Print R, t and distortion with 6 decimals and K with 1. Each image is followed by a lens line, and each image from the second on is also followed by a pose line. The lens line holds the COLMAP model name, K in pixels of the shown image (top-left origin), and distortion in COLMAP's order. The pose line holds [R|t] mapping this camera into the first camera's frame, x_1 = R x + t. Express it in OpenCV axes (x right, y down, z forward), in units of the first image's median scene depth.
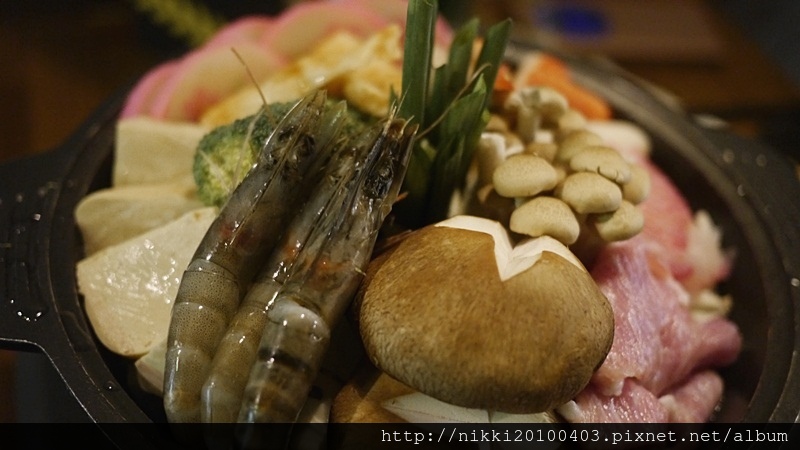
lens RADIAL K [[946.1, 0, 400.0], [0, 946.1, 225.0], [0, 0, 1]] dist [-0.017713, 0.020063]
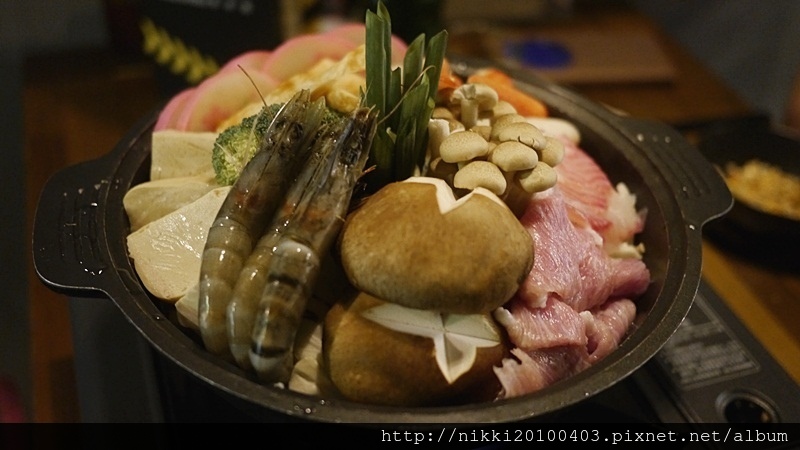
lens RADIAL K [[946.1, 0, 400.0], [0, 946.1, 225.0], [0, 0, 1]] dist [-0.017713, 0.020063]
pose [[0.998357, -0.055765, -0.013187, 0.056169], [0.054798, 0.996386, -0.064898, 0.140506], [0.016759, 0.064069, 0.997805, -0.318155]]
